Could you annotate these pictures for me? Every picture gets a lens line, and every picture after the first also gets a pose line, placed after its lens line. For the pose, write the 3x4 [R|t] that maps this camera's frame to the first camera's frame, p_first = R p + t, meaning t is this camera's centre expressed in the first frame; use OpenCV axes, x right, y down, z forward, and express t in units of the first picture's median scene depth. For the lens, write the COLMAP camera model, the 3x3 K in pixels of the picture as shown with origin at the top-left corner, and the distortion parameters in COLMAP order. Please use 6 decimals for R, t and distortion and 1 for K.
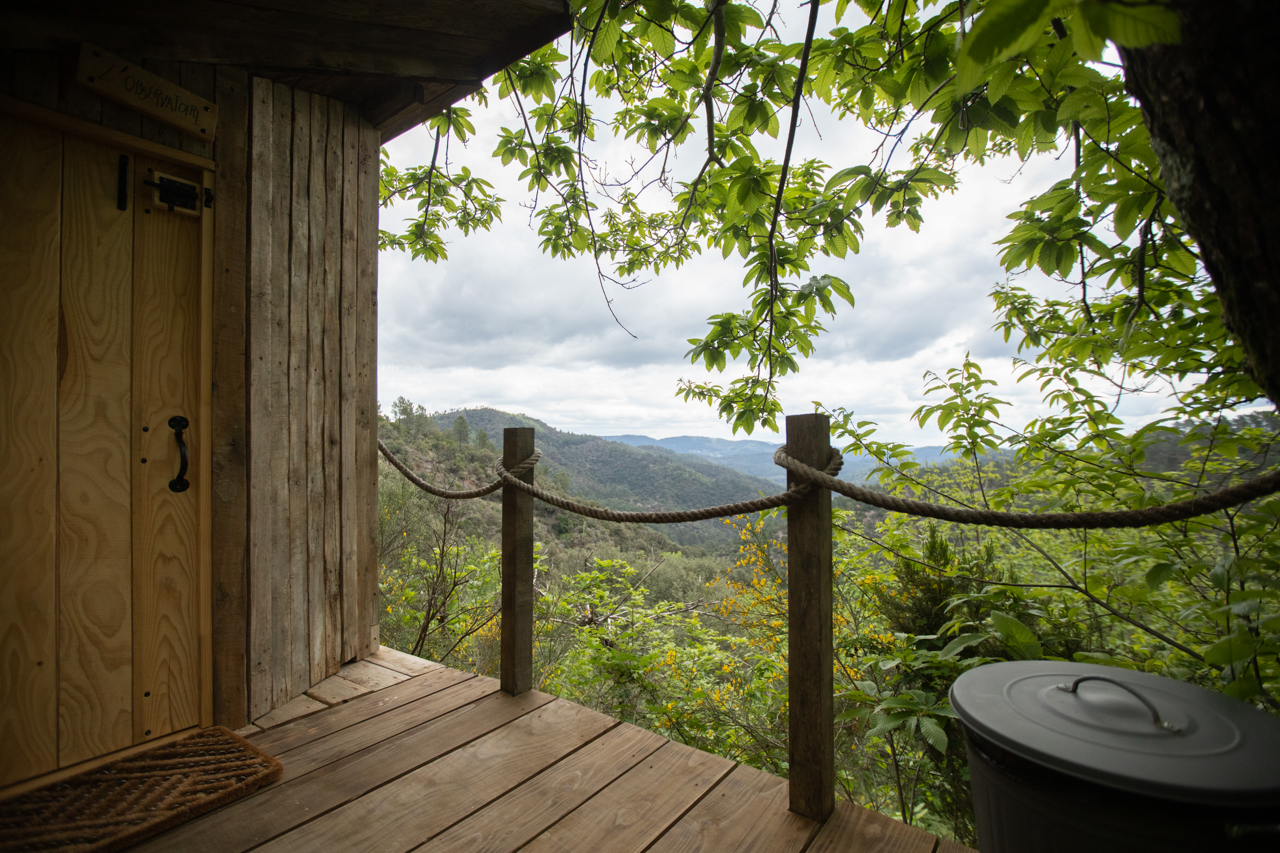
lens RADIAL K [[630.0, 0, 610.9], [0, 630.0, 445.2], [0, 0, 1]] dist [-0.054178, 0.020796]
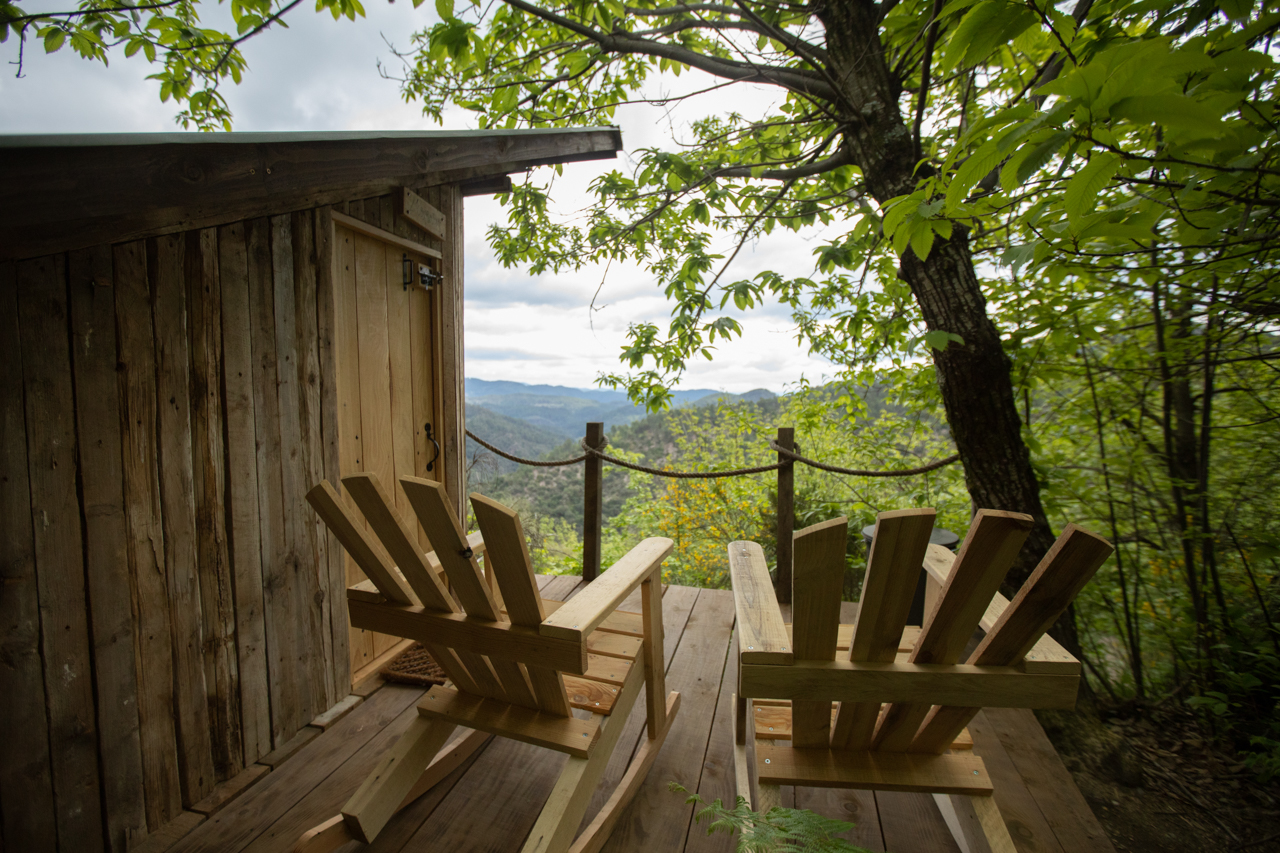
lens RADIAL K [[630.0, 0, 610.9], [0, 630.0, 445.2], [0, 0, 1]] dist [-0.054178, 0.020796]
pose [[0.929491, -0.021449, 0.368220, -0.506756], [-0.010248, 0.996421, 0.083911, -0.076182], [-0.368702, -0.081768, 0.925944, -0.380121]]
